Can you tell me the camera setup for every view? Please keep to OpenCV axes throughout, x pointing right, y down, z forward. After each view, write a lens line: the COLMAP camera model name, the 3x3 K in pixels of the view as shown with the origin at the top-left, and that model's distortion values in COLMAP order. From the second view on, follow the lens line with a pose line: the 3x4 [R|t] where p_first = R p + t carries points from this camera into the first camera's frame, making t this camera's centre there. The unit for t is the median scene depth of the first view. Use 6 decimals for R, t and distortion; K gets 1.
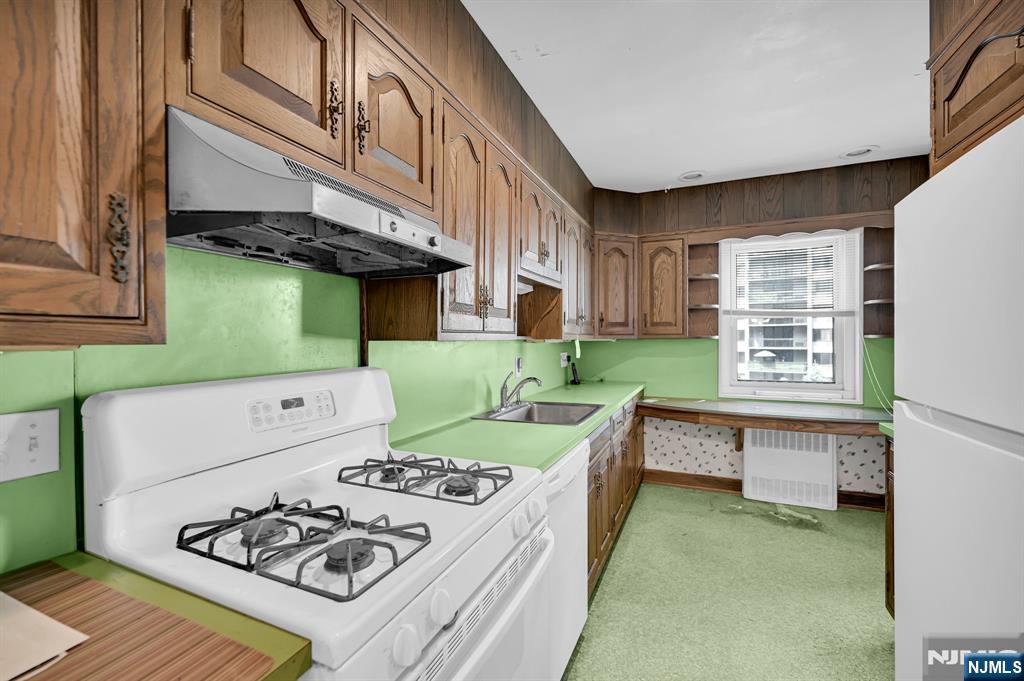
lens RADIAL K [[423.8, 0, 503.6], [0, 423.8, 342.0], [0, 0, 1]] dist [0.004169, -0.000987]
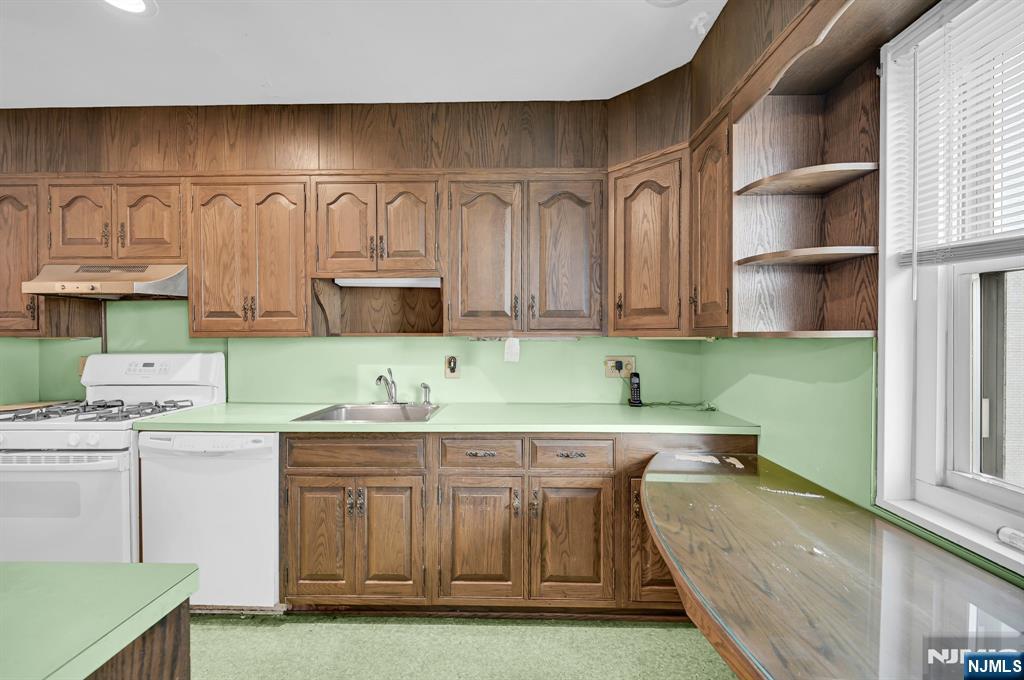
lens RADIAL K [[423.8, 0, 517.9], [0, 423.8, 341.2], [0, 0, 1]] dist [0.004169, -0.000987]
pose [[0.400432, 0.016973, -0.916169, 0.729176], [-0.008144, 0.999855, 0.014964, -0.008655], [0.916290, 0.001469, 0.400512, 0.598389]]
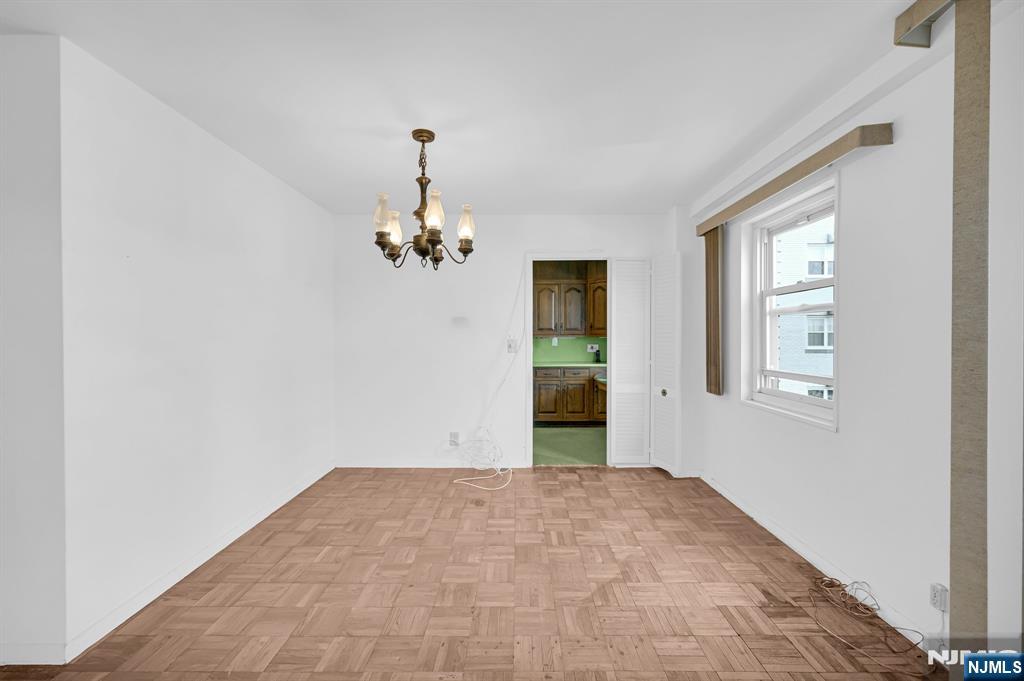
lens RADIAL K [[423.8, 0, 510.4], [0, 423.8, 344.7], [0, 0, 1]] dist [0.004169, -0.000987]
pose [[0.403224, 0.024515, -0.914773, 1.742652], [-0.006160, 0.999691, 0.024075, -0.016158], [0.915080, -0.004073, 0.403251, -0.068897]]
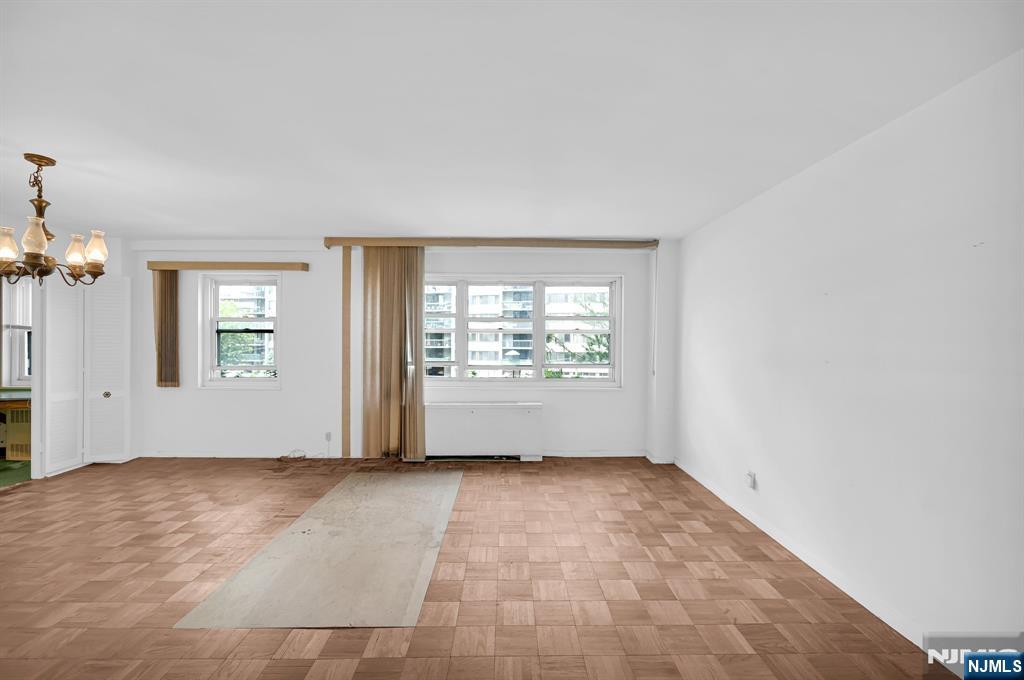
lens RADIAL K [[423.8, 0, 511.6], [0, 423.8, 338.6], [0, 0, 1]] dist [0.004169, -0.000987]
pose [[0.907880, 0.011412, 0.419074, 1.461229], [-0.008968, 0.999929, -0.007800, -0.036427], [-0.419133, 0.003323, 0.907919, -0.953368]]
